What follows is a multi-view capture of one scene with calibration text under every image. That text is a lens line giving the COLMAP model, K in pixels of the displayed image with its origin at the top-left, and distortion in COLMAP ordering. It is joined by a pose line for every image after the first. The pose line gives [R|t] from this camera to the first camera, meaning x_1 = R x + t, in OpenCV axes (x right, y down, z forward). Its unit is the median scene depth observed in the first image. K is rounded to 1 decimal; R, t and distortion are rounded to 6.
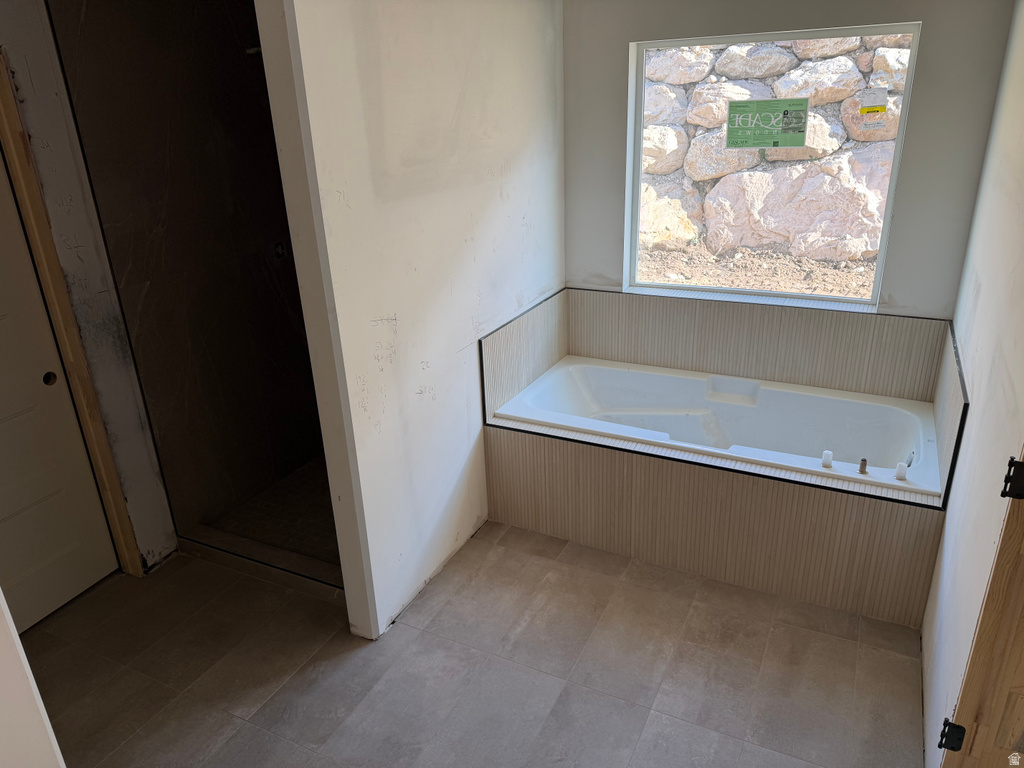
lens RADIAL K [[712.6, 0, 512.0], [0, 712.6, 384.0], [0, 0, 1]] dist [0.202937, -0.246548]
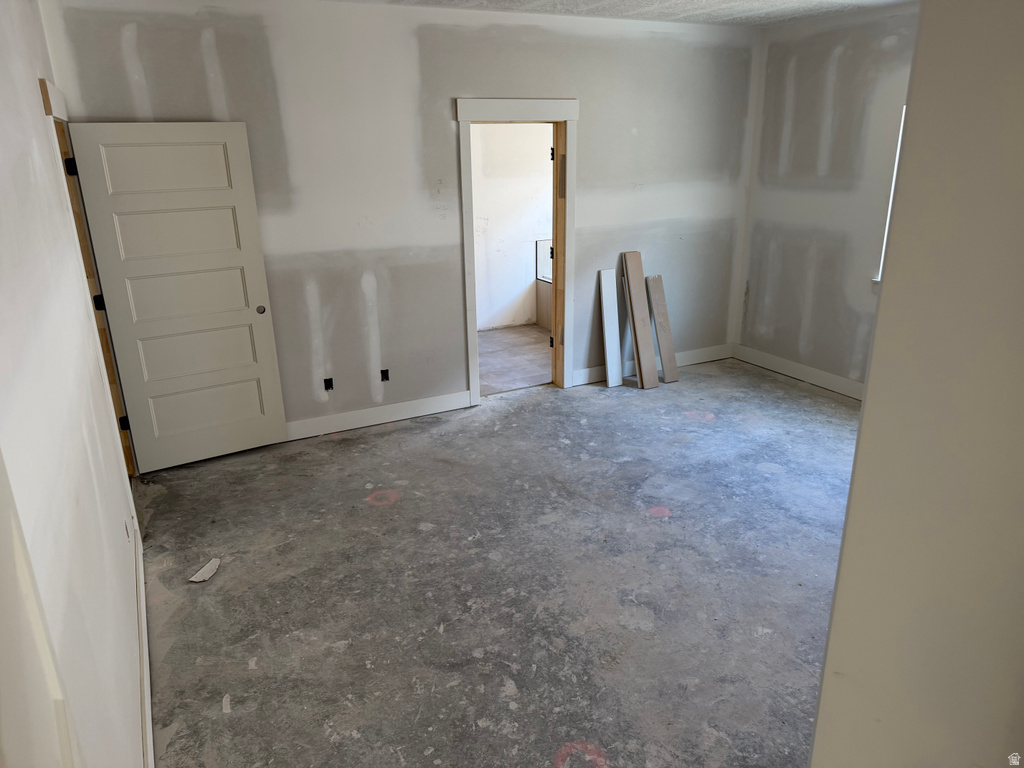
lens RADIAL K [[712.6, 0, 512.0], [0, 712.6, 384.0], [0, 0, 1]] dist [0.202937, -0.246548]
pose [[0.807214, 0.208019, -0.552390, 1.326628], [-0.229756, 0.972768, 0.030579, 0.356436], [0.543708, 0.102231, 0.833025, -1.024387]]
